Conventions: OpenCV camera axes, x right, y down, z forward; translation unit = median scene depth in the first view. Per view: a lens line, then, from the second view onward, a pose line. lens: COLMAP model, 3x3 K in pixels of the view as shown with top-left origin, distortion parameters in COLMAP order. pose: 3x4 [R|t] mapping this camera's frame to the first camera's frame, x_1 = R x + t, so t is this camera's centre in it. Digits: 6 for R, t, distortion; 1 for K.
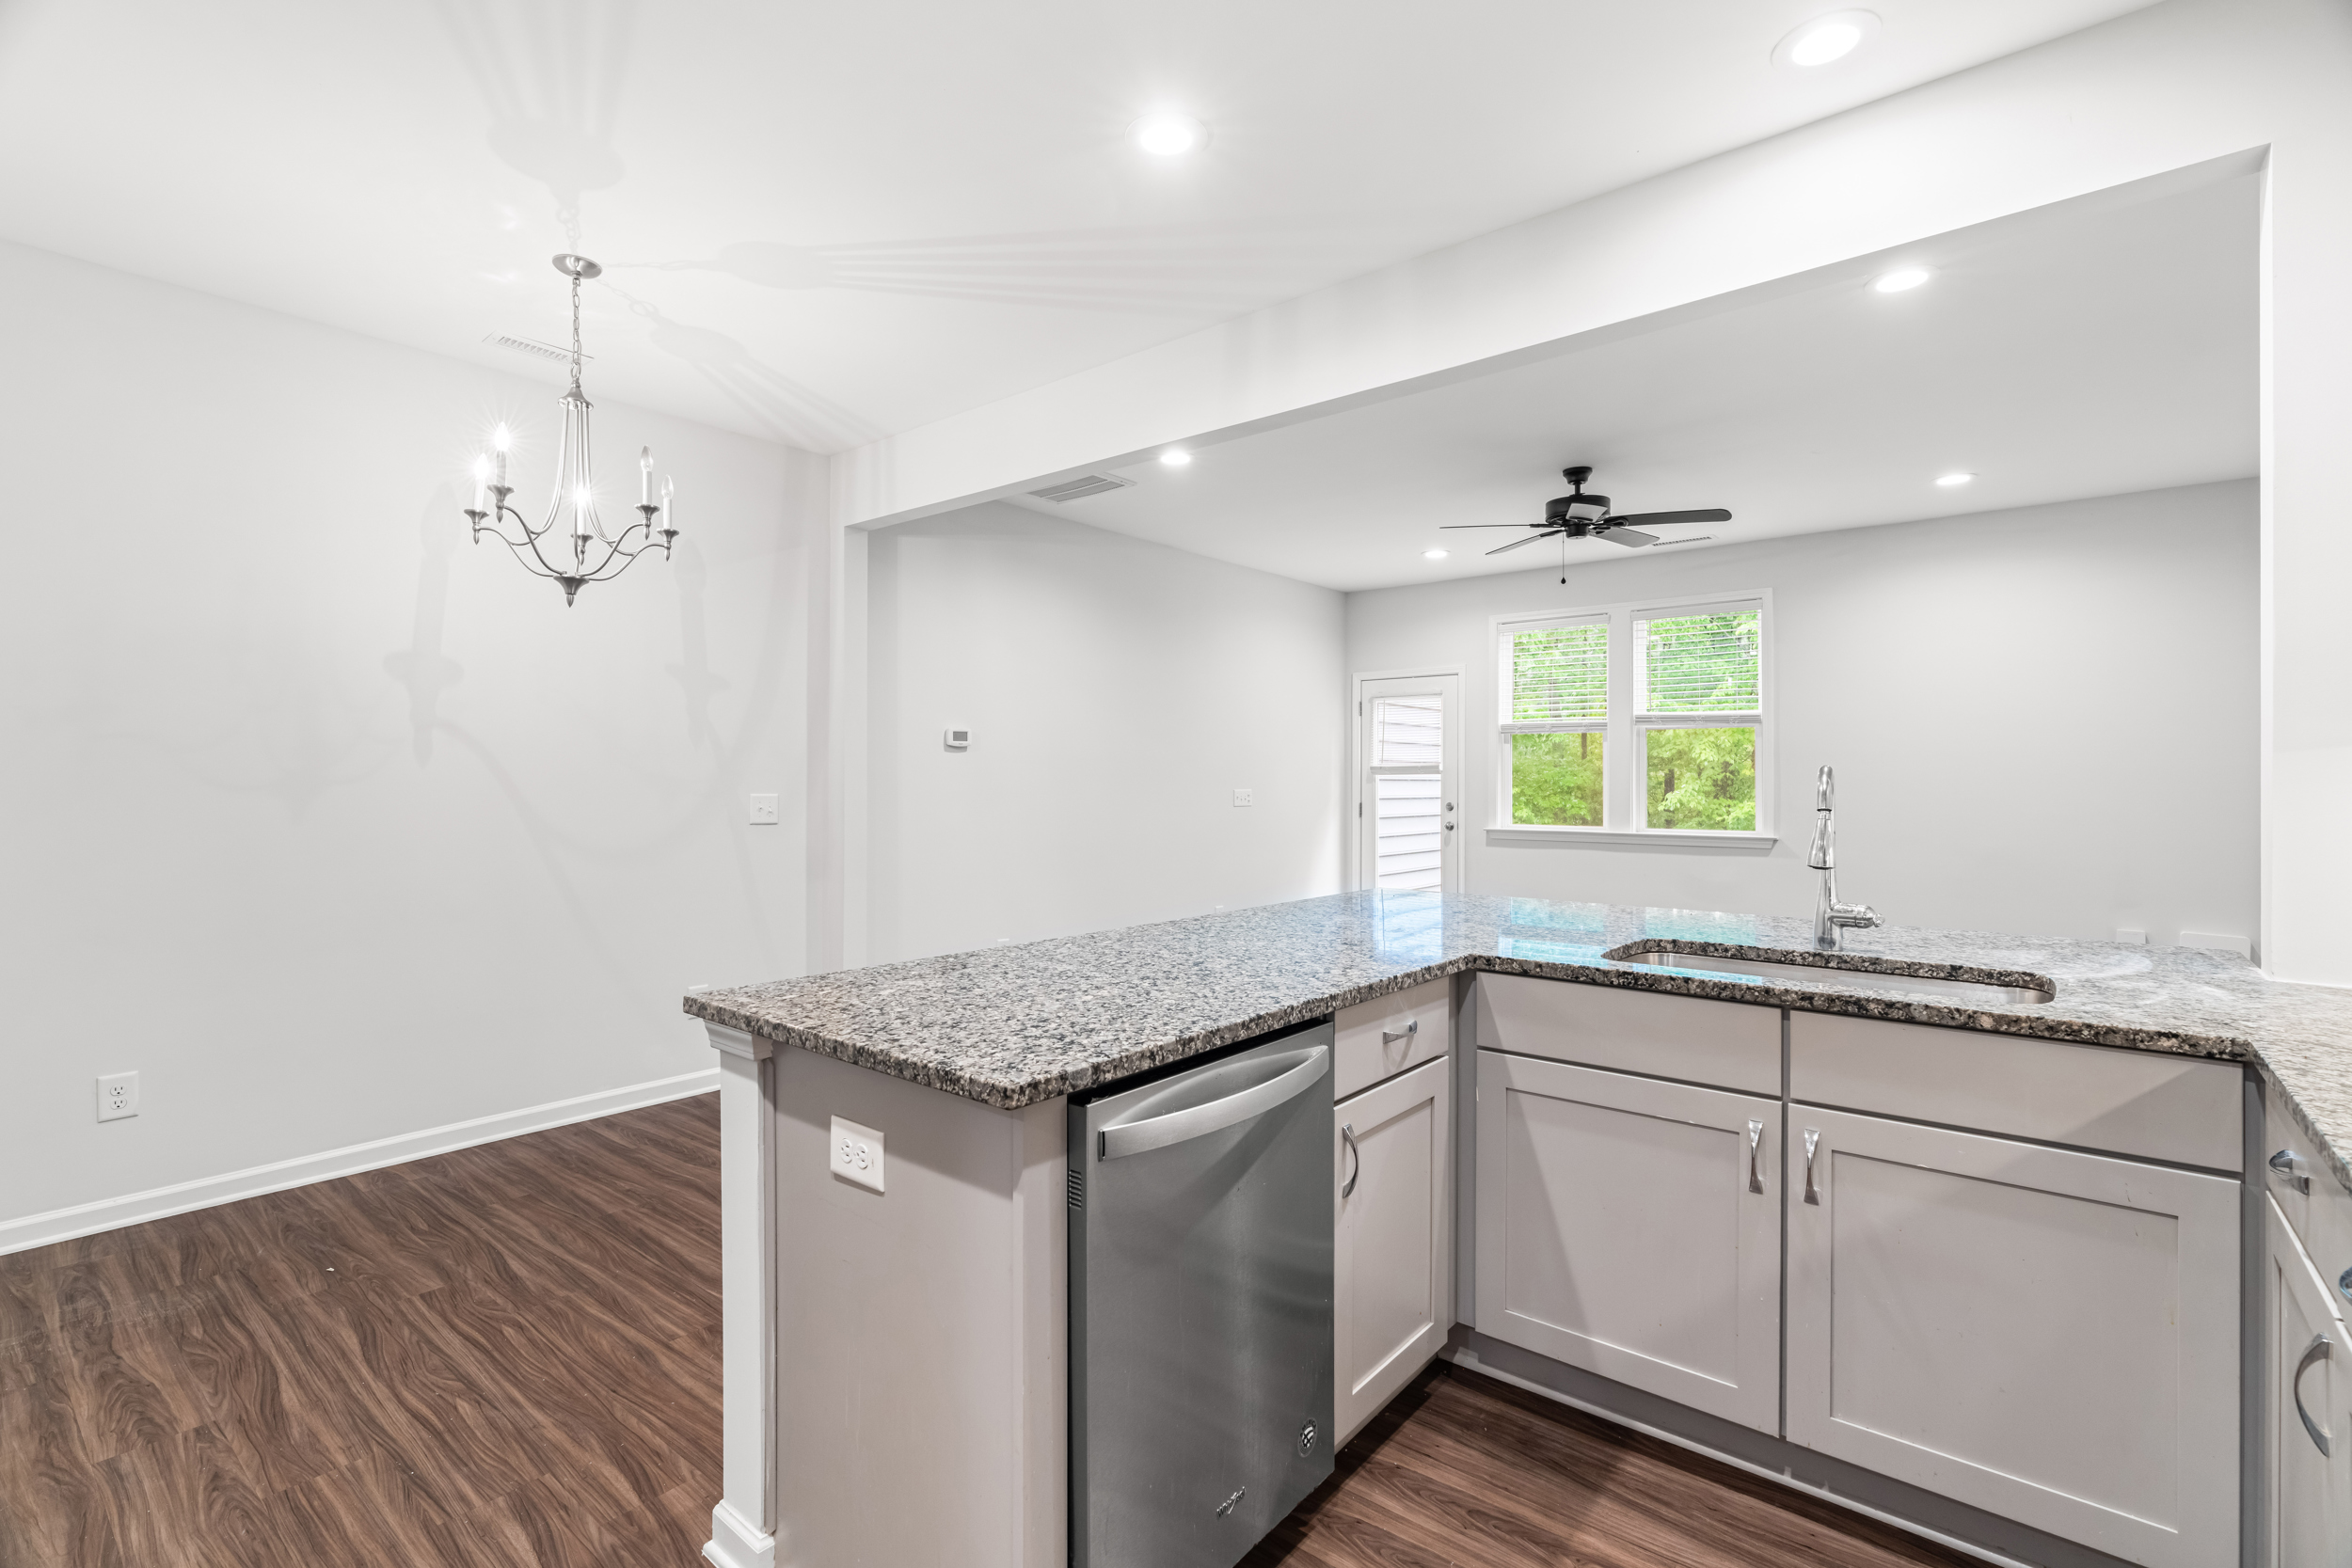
lens RADIAL K [[1065.3, 0, 1179.7], [0, 1065.3, 774.2], [0, 0, 1]] dist [-0.013579, 0.006173]
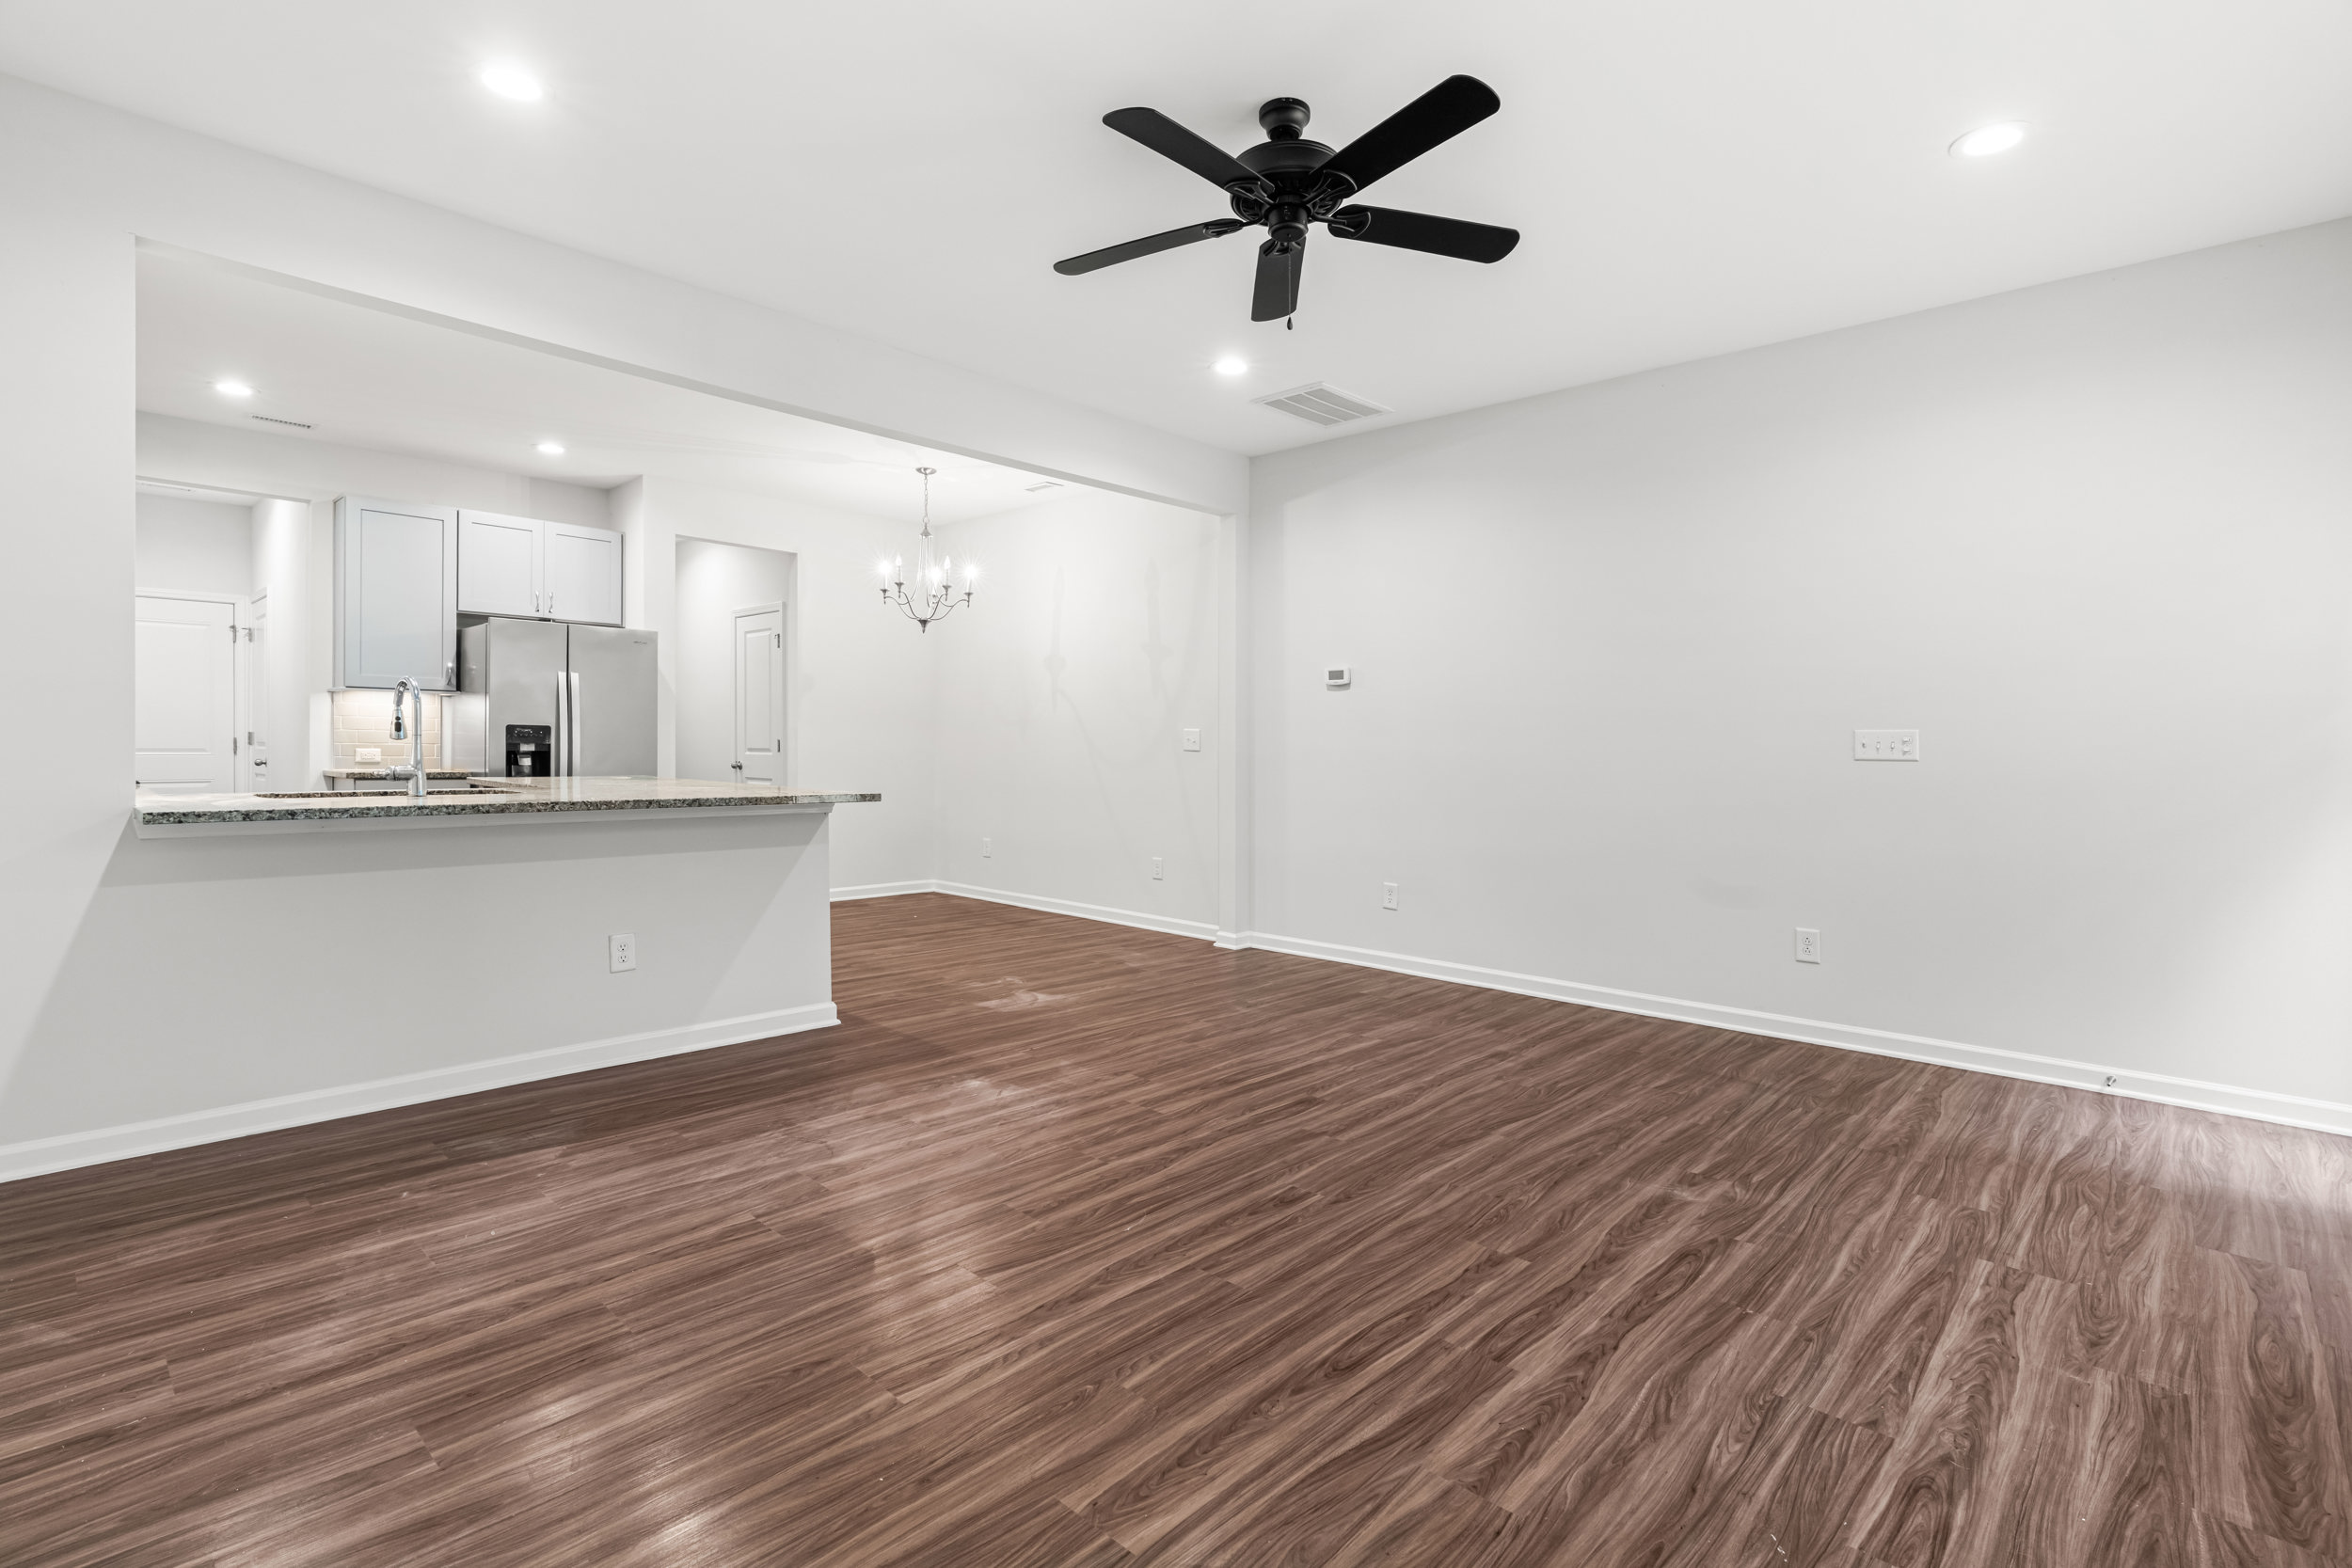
lens RADIAL K [[1096.9, 0, 1169.4], [0, 1096.9, 774.7], [0, 0, 1]] dist [-0.007018, 0.000763]
pose [[-0.075805, 0.022650, -0.996865, 2.117408], [-0.009526, 0.999680, 0.023438, 0.089706], [0.997077, 0.011273, -0.075565, 2.231294]]
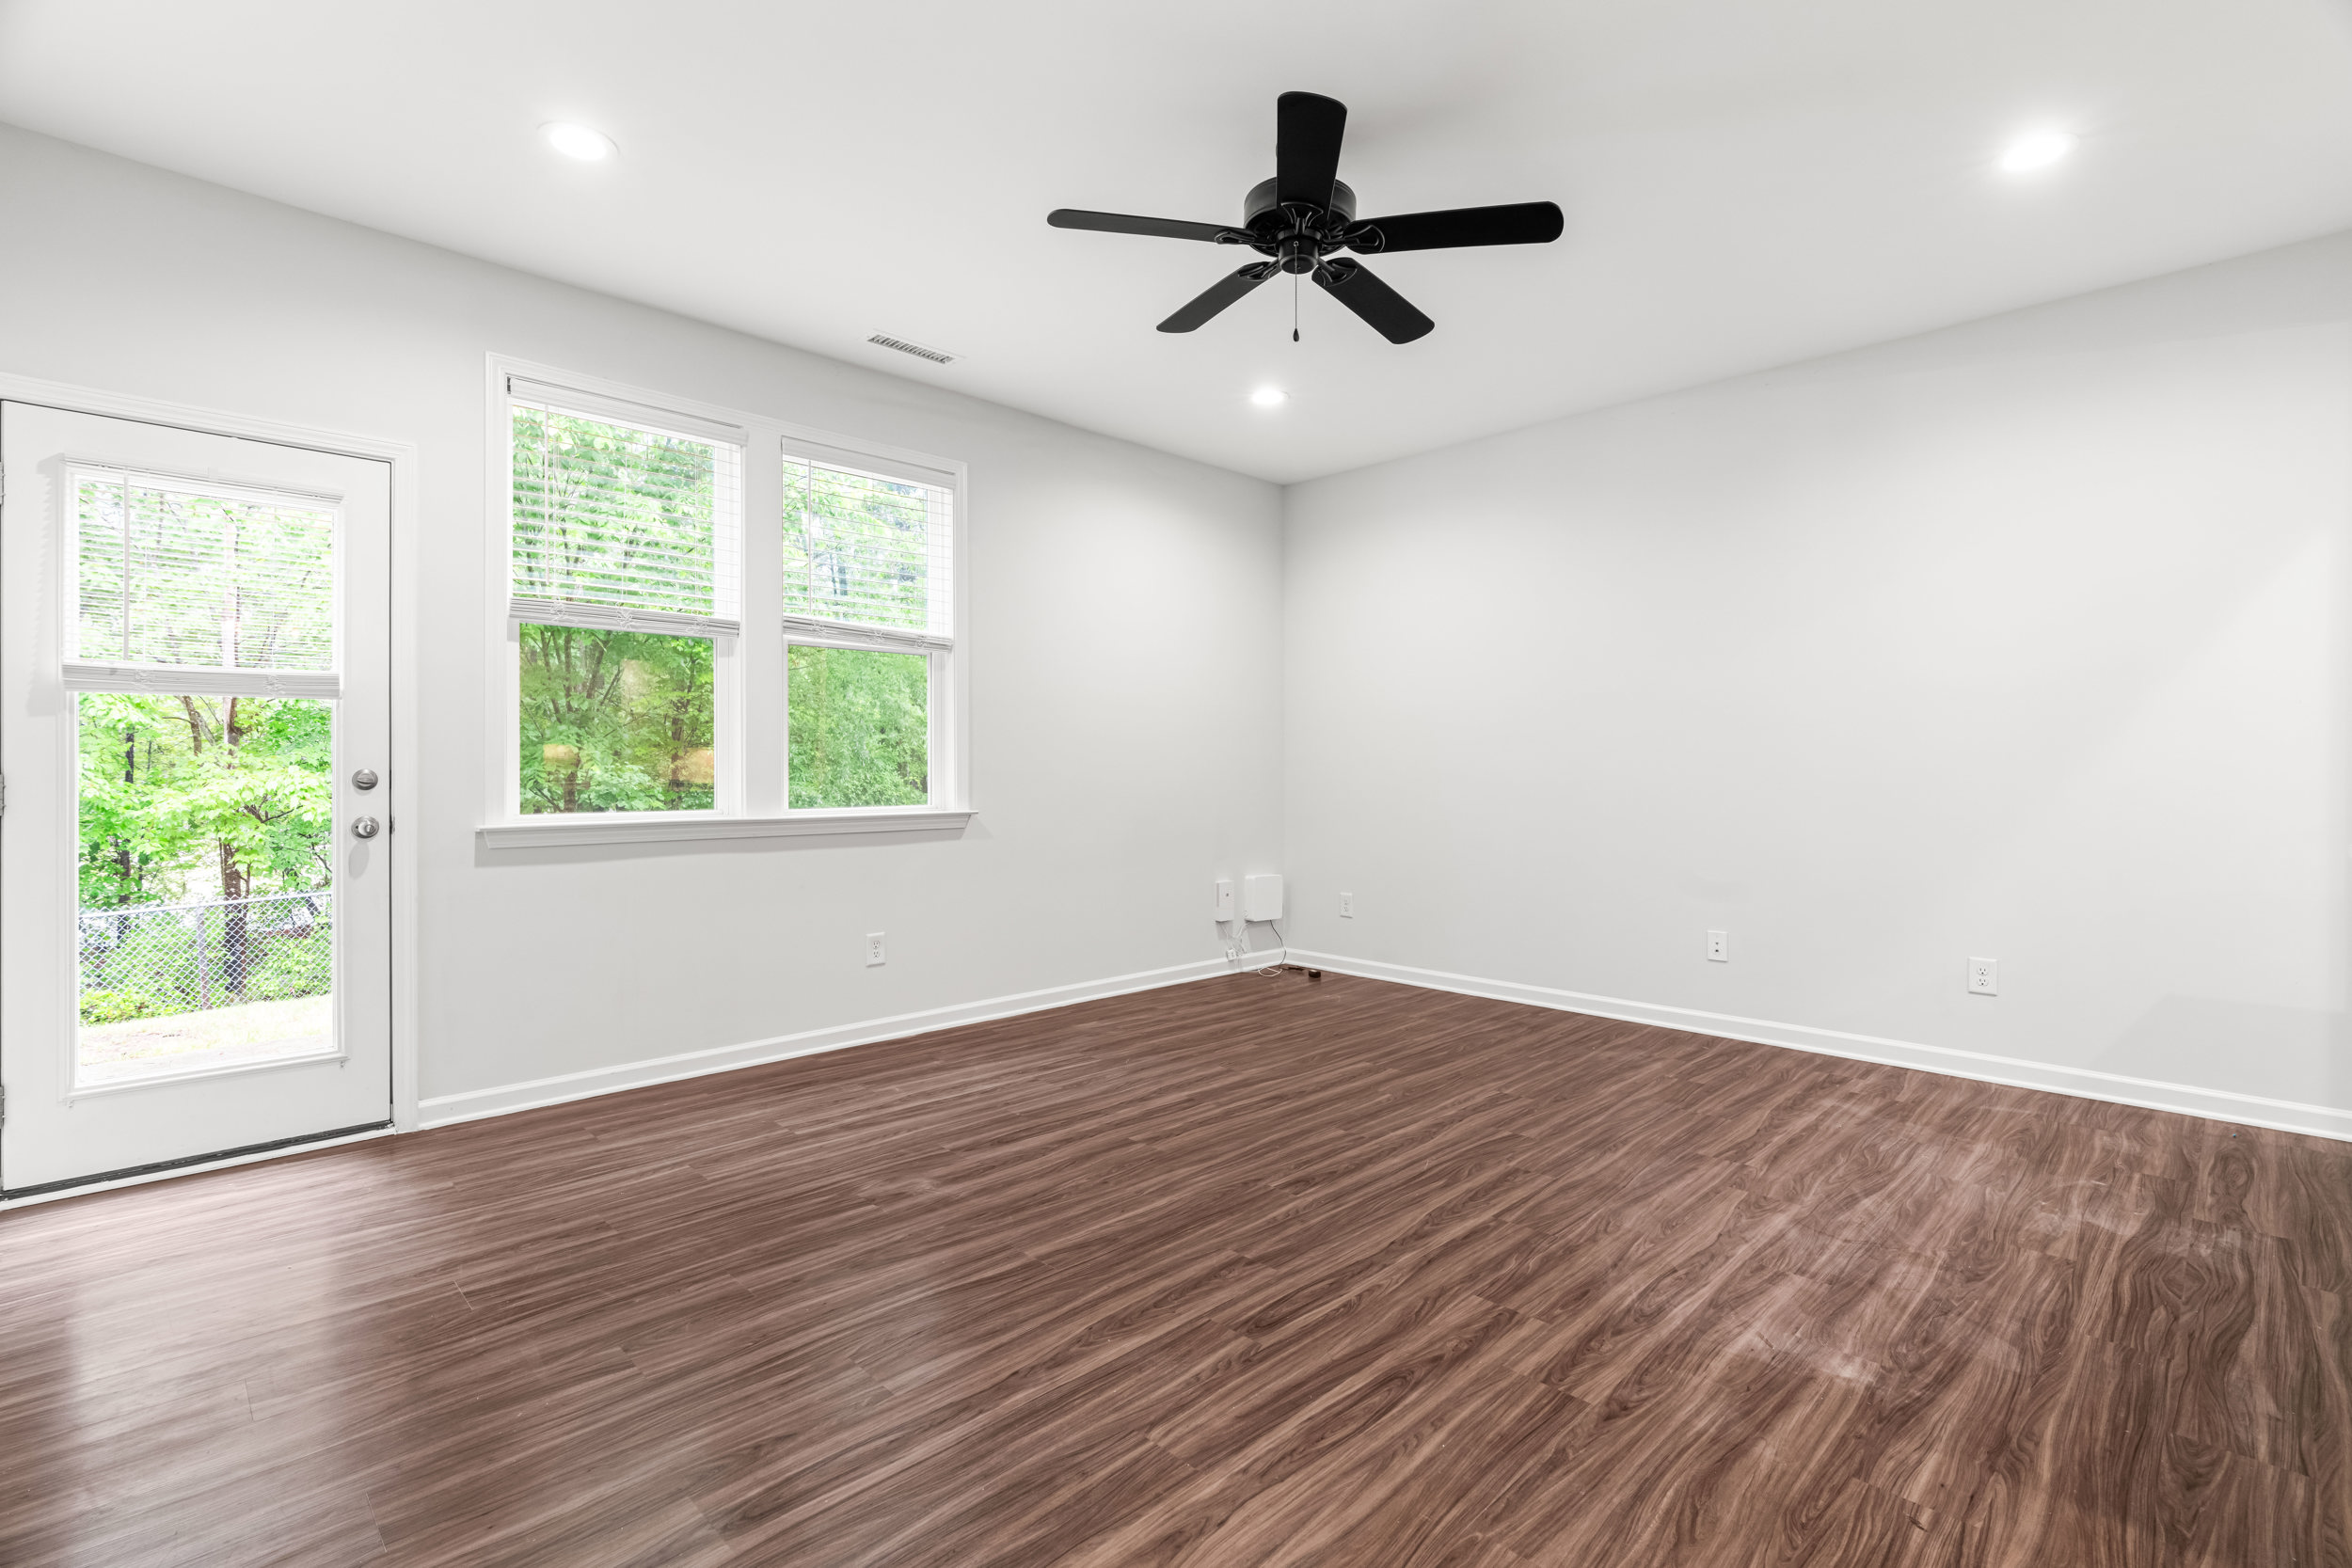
lens RADIAL K [[1066.9, 0, 1172.2], [0, 1066.9, 779.1], [0, 0, 1]] dist [-0.006459, 0.000224]
pose [[0.111416, -0.007844, 0.993743, -0.416130], [-0.005178, 0.999951, 0.008474, 0.089161], [-0.993760, -0.006089, 0.111370, 2.291137]]
